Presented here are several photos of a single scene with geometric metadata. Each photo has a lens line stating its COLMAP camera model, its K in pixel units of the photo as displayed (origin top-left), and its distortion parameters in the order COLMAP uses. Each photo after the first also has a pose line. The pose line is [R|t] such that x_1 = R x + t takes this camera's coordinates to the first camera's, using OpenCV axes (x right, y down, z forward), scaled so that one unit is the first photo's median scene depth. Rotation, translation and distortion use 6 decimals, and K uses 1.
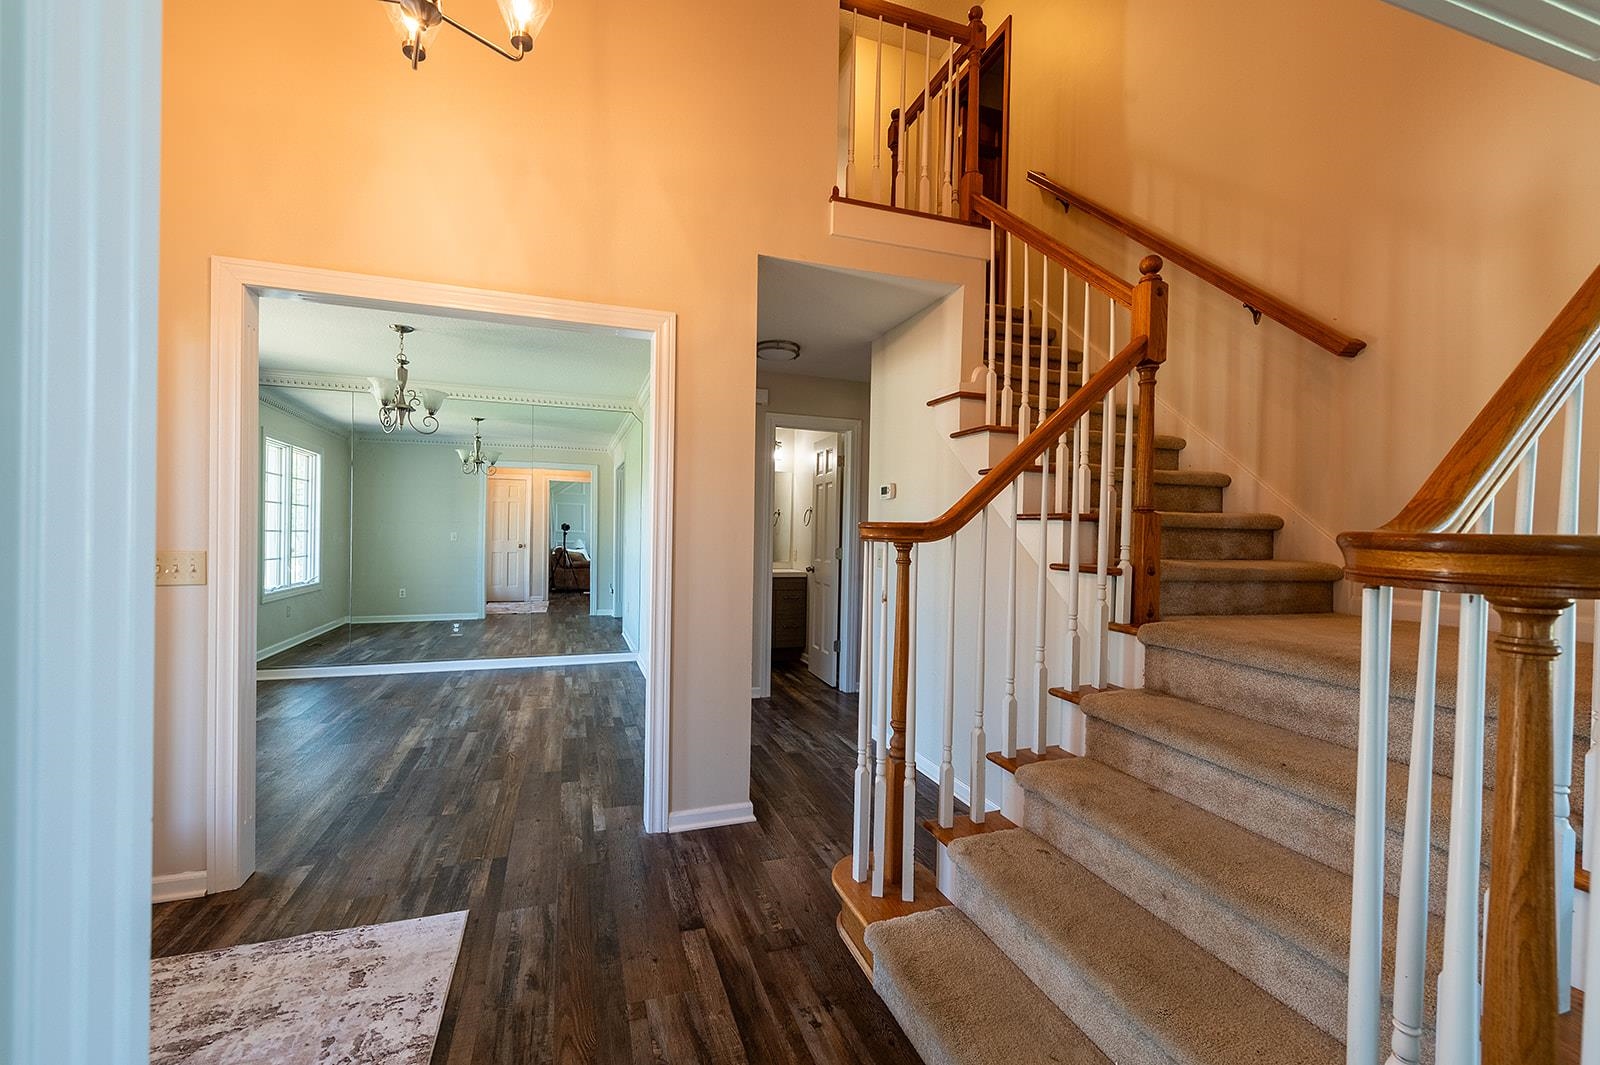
lens RADIAL K [[625.9, 0, 800.0], [0, 625.9, 532.5], [0, 0, 1]] dist [0.001470, 0.000112]
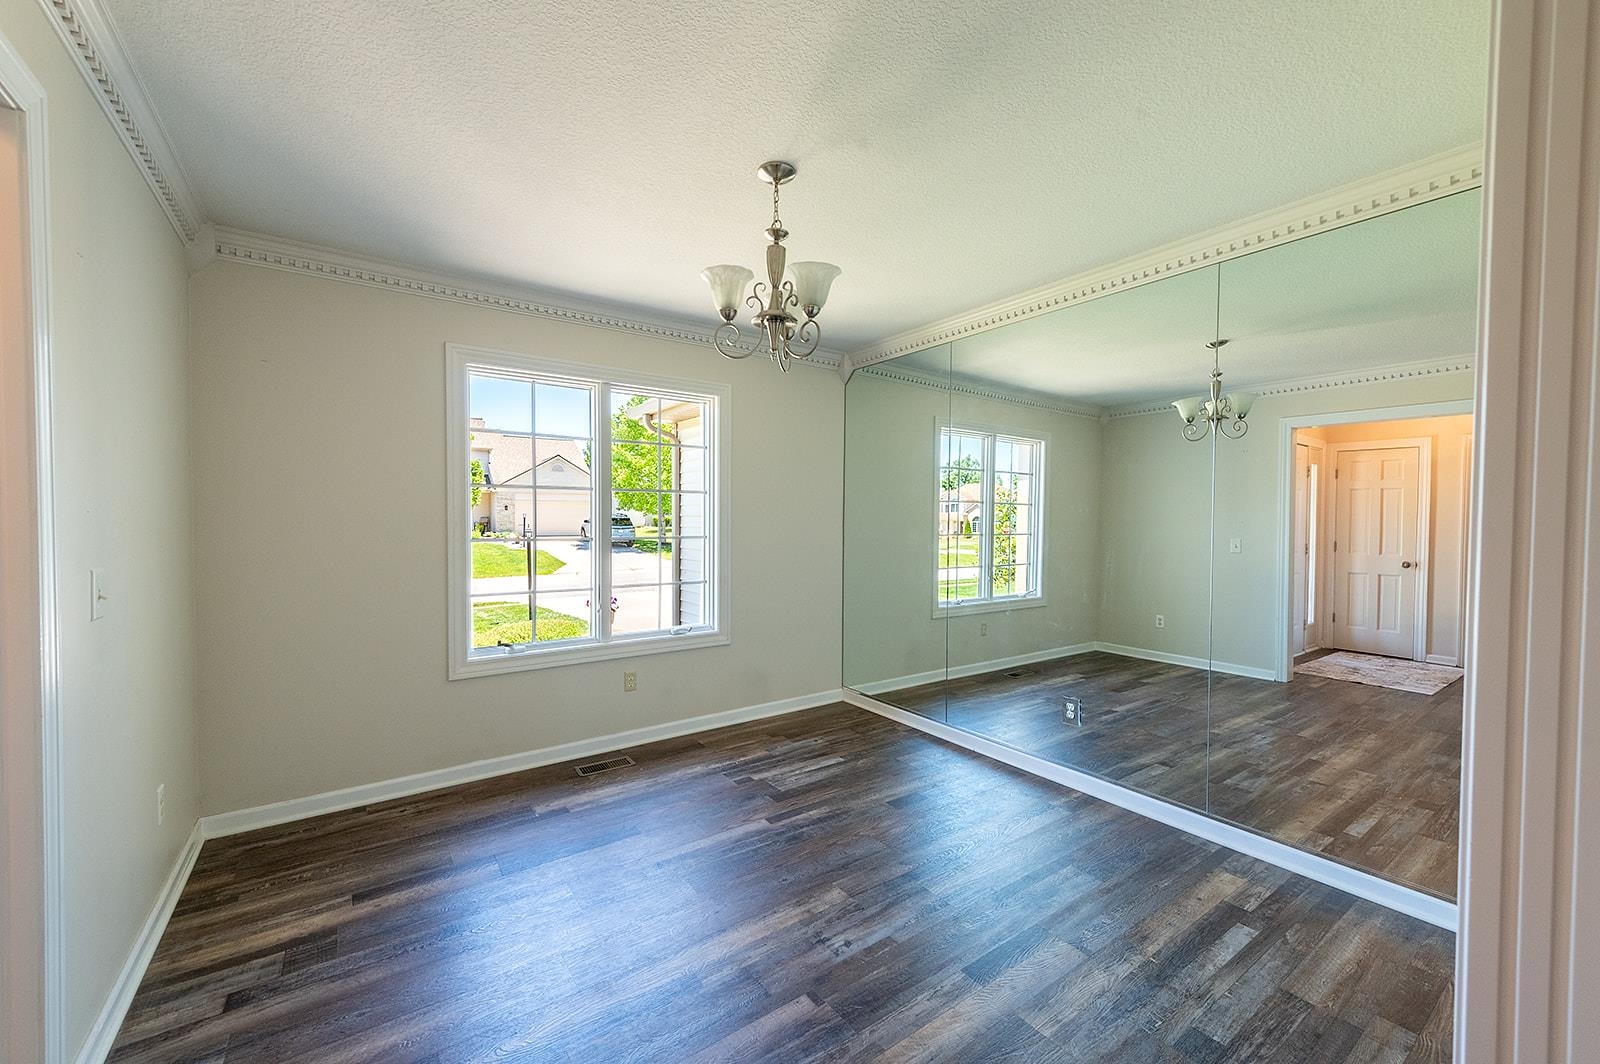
lens RADIAL K [[625.9, 0, 800.0], [0, 625.9, 532.0], [0, 0, 1]] dist [0.001470, 0.000112]
pose [[0.253575, 0.015904, -0.967185, -0.064590], [-0.013997, 0.999820, 0.012771, -0.013240], [0.967214, 0.010299, 0.253752, 0.576746]]
